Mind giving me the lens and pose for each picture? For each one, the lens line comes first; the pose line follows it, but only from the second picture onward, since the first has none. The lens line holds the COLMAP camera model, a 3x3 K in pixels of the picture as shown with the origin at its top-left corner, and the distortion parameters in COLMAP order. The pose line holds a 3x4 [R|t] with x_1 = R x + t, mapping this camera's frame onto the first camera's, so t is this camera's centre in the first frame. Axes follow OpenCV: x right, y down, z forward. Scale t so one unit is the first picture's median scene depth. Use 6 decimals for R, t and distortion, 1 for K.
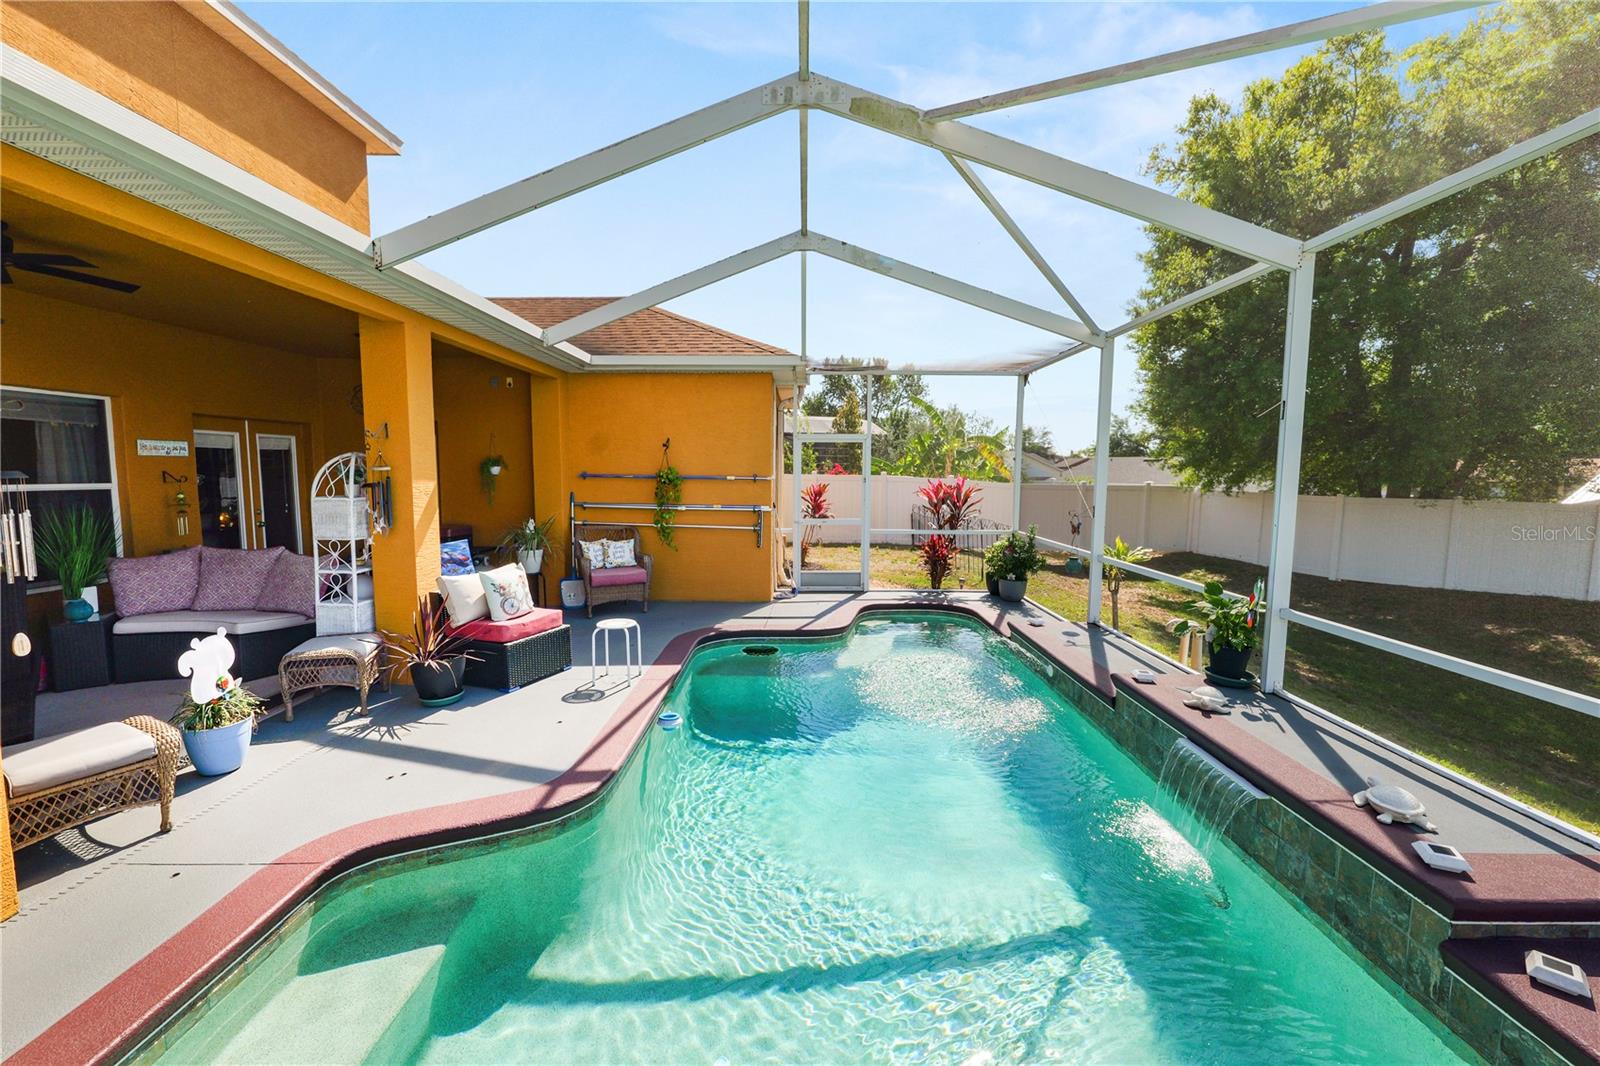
lens RADIAL K [[649.6, 0, 800.1], [0, 649.6, 531.2], [0, 0, 1]] dist [-0.010984, 0.000177]
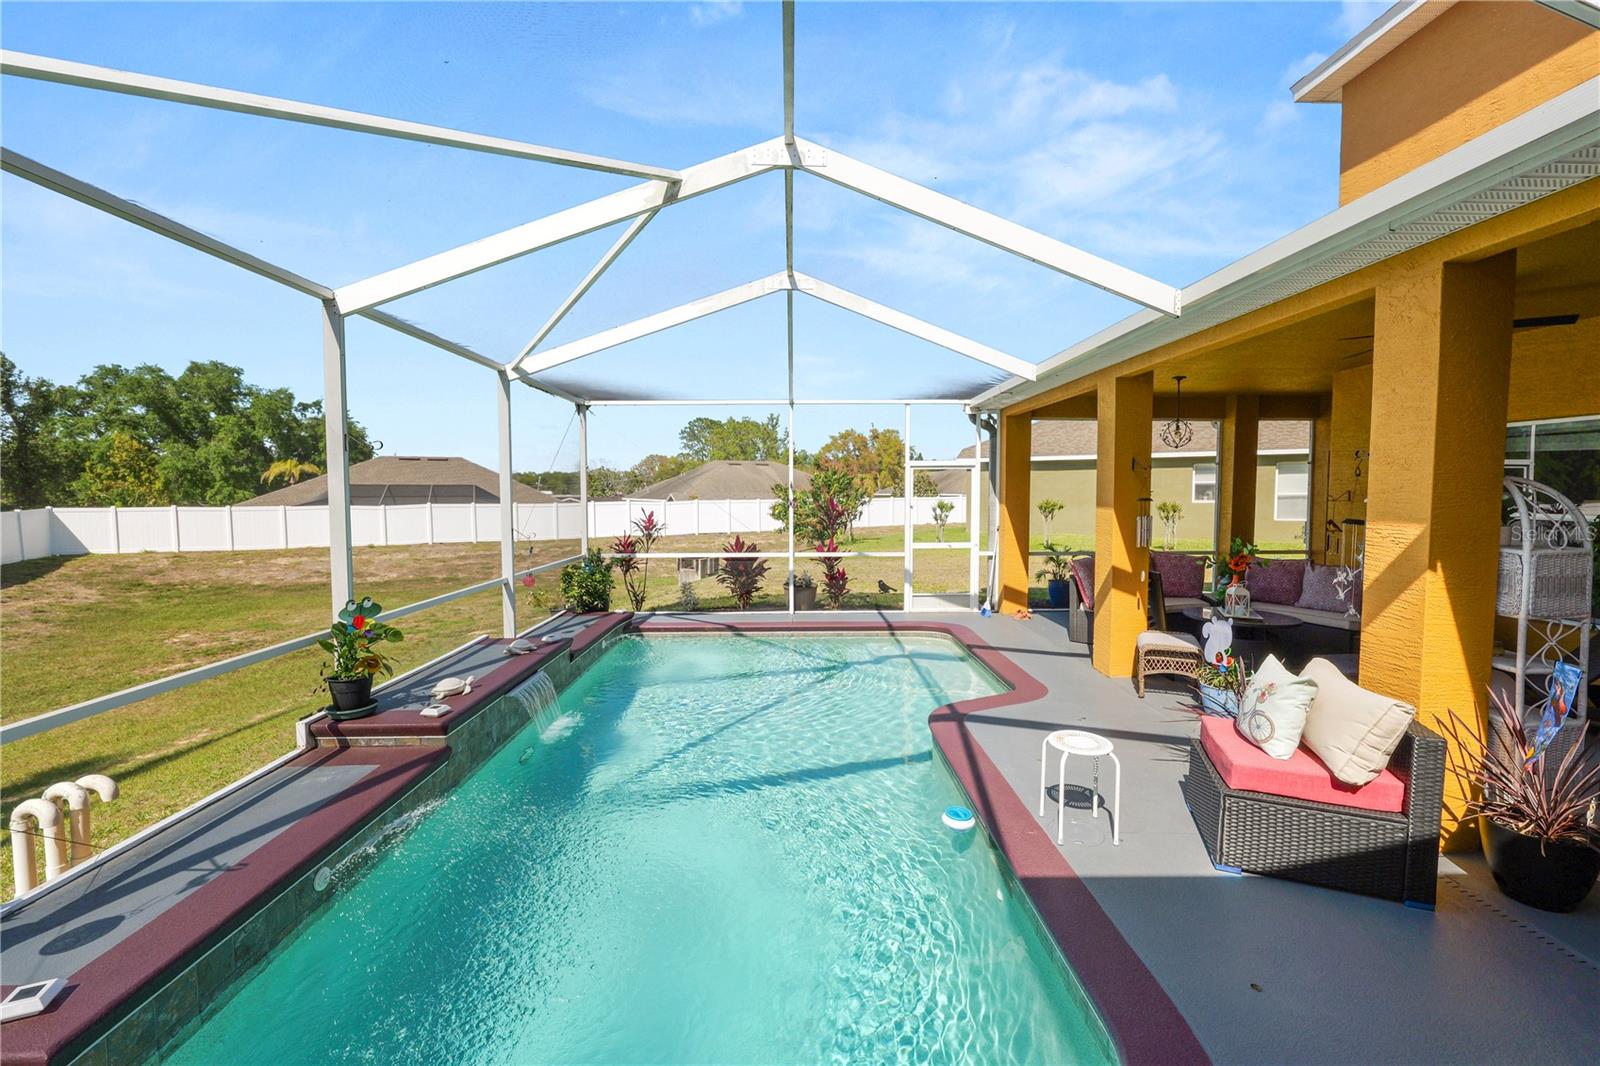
lens RADIAL K [[649.6, 0, 797.4], [0, 649.6, 525.9], [0, 0, 1]] dist [-0.010984, 0.000177]
pose [[-0.999888, -0.002214, -0.014816, 0.005777], [-0.004358, 0.989231, 0.146296, -0.161094], [0.014333, 0.146344, -0.989130, 1.606404]]
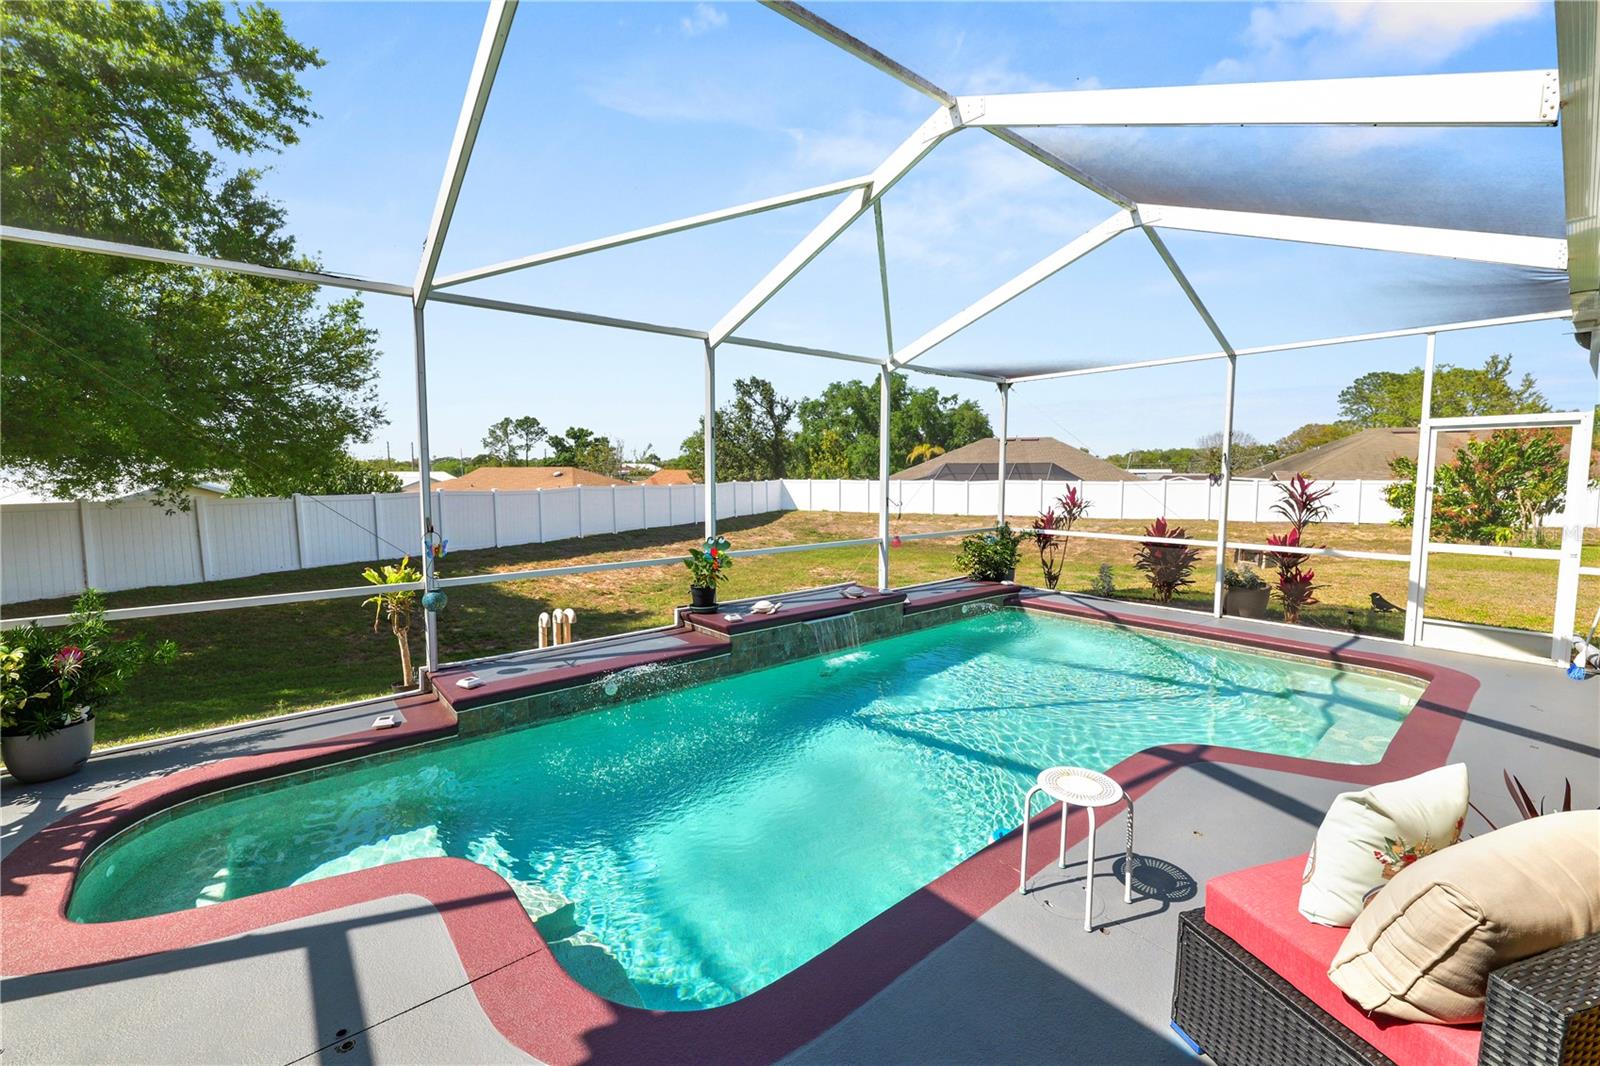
lens RADIAL K [[649.6, 0, 806.9], [0, 649.6, 522.7], [0, 0, 1]] dist [-0.010984, 0.000177]
pose [[-0.646615, -0.064874, 0.760053, -0.511998], [0.069689, 0.987186, 0.143549, -0.138856], [-0.759627, 0.145788, -0.633809, 1.446861]]
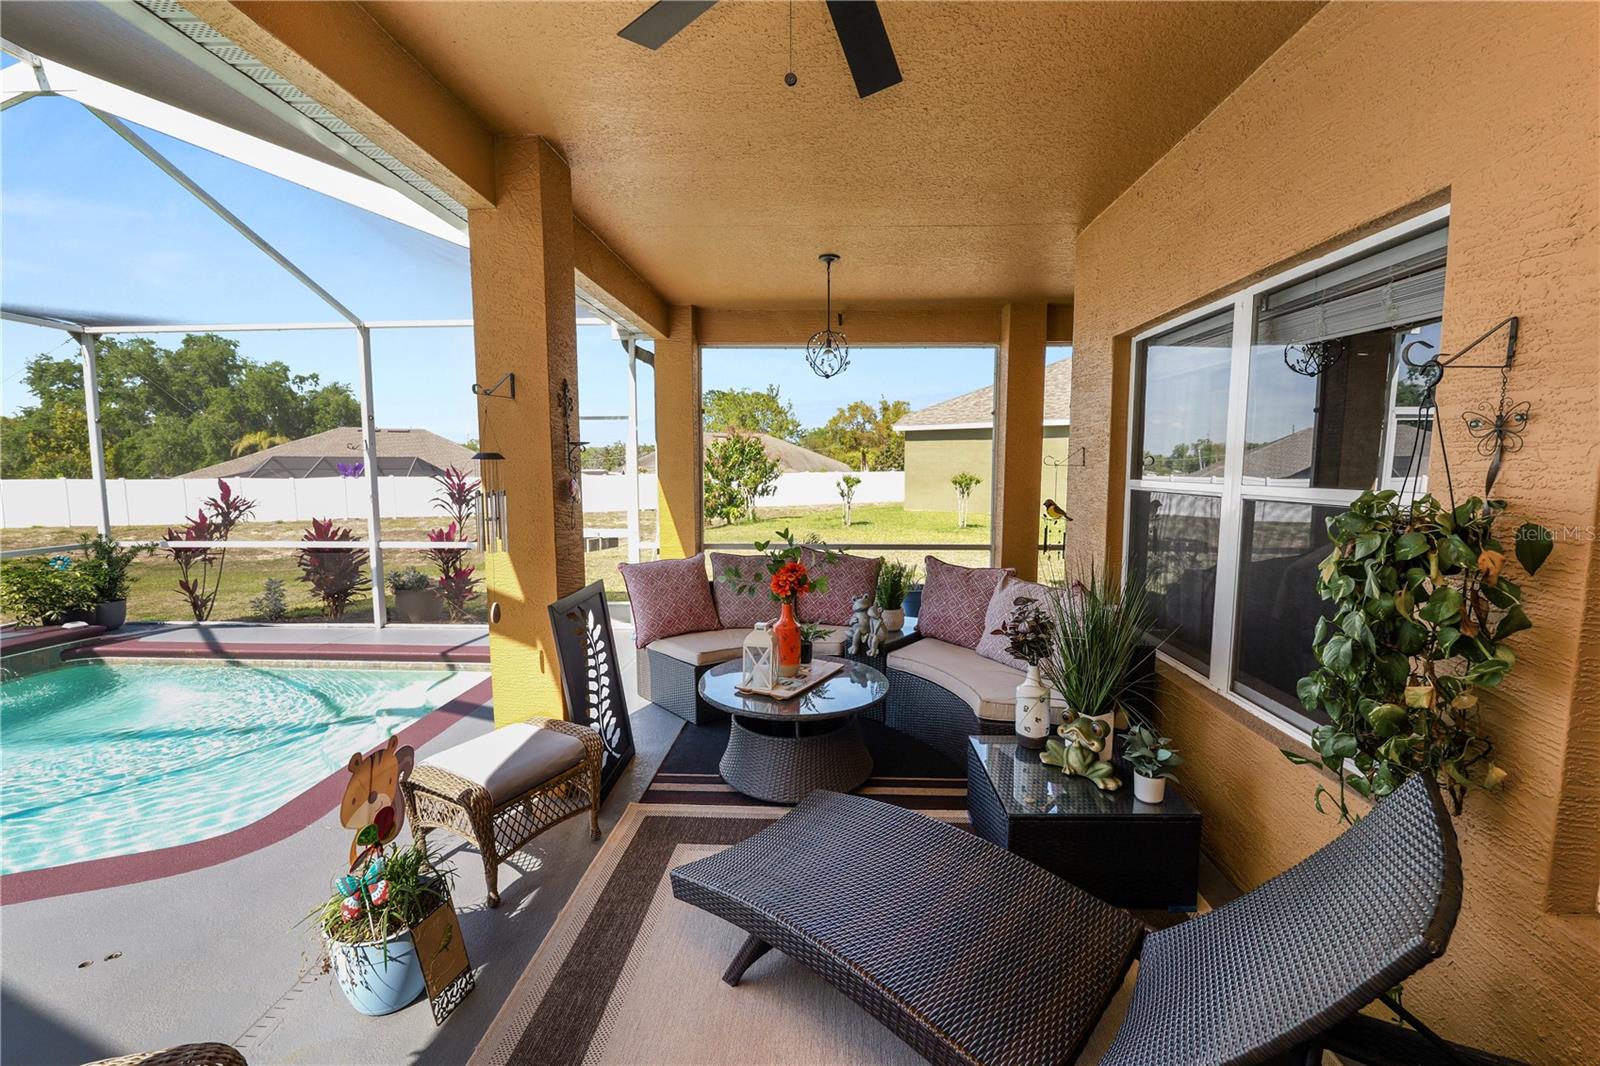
lens RADIAL K [[649.6, 0, 797.6], [0, 649.6, 535.2], [0, 0, 1]] dist [-0.010984, 0.000177]
pose [[-0.999143, -0.009619, 0.040265, -0.901675], [-0.001468, 0.980252, 0.197748, -0.088580], [-0.041372, 0.197520, -0.979425, 1.026136]]
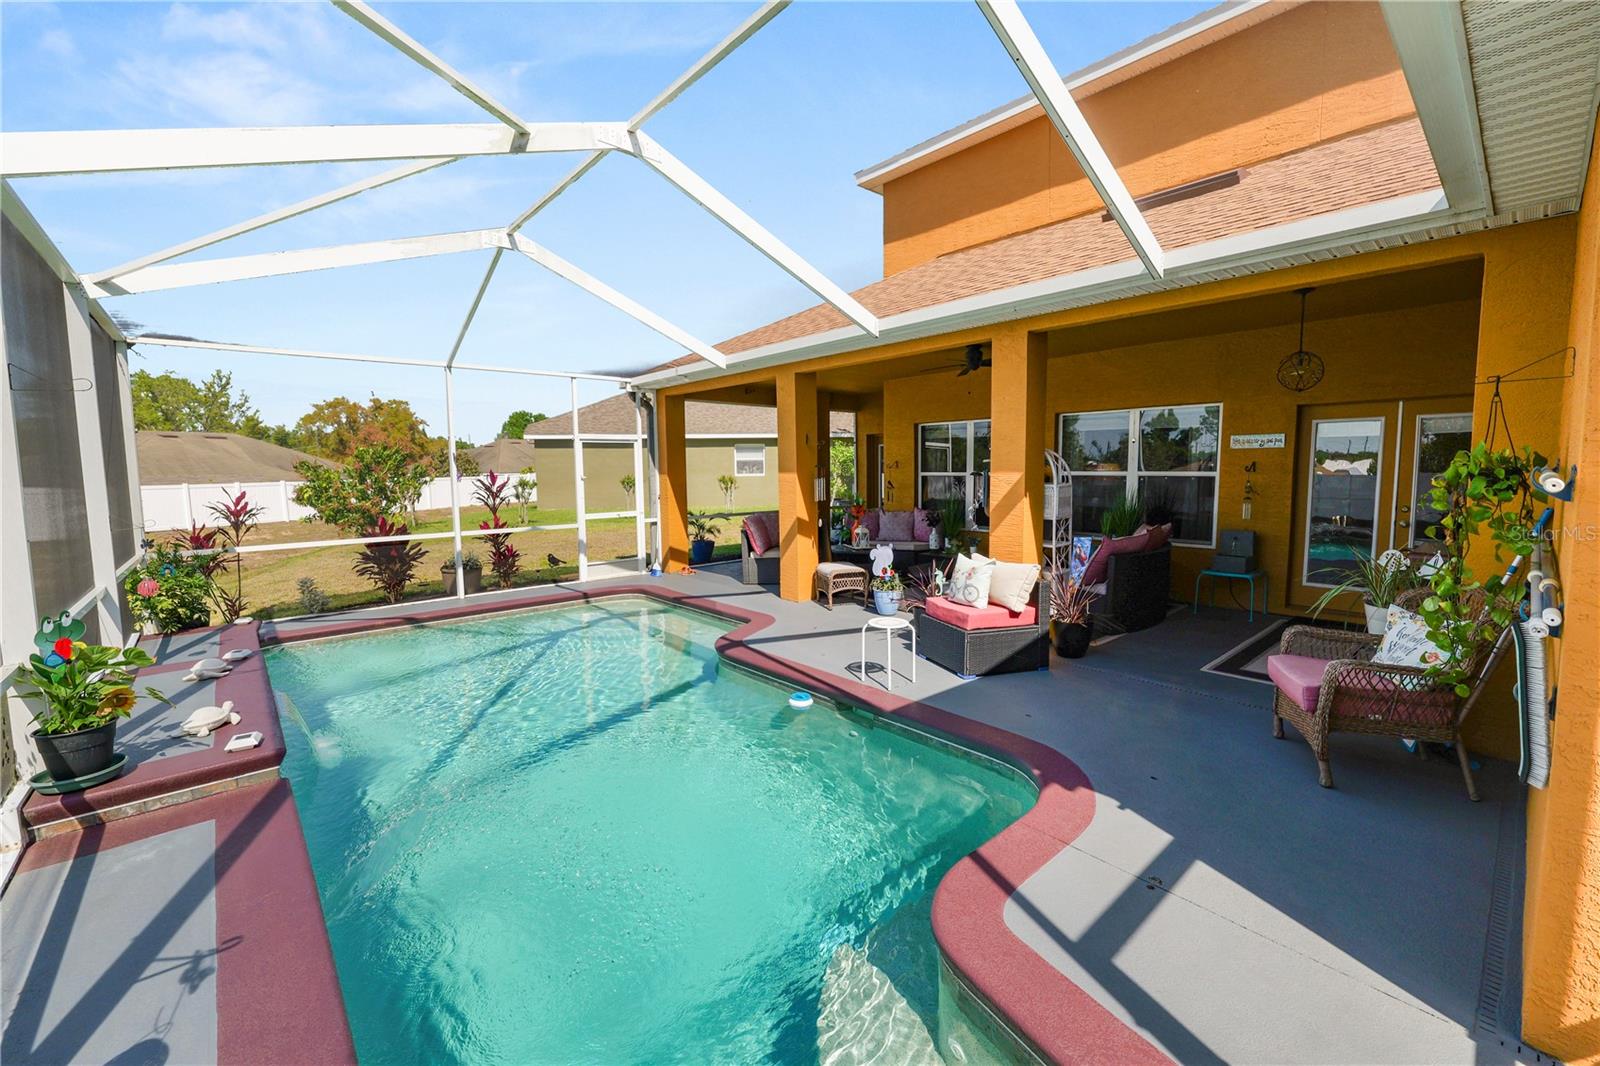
lens RADIAL K [[649.6, 0, 796.7], [0, 649.6, 523.2], [0, 0, 1]] dist [-0.010984, 0.000177]
pose [[-0.748887, 0.059547, -0.660017, 0.441297], [-0.054730, 0.986995, 0.151147, -0.139034], [0.660434, 0.149315, -0.735889, 1.601458]]
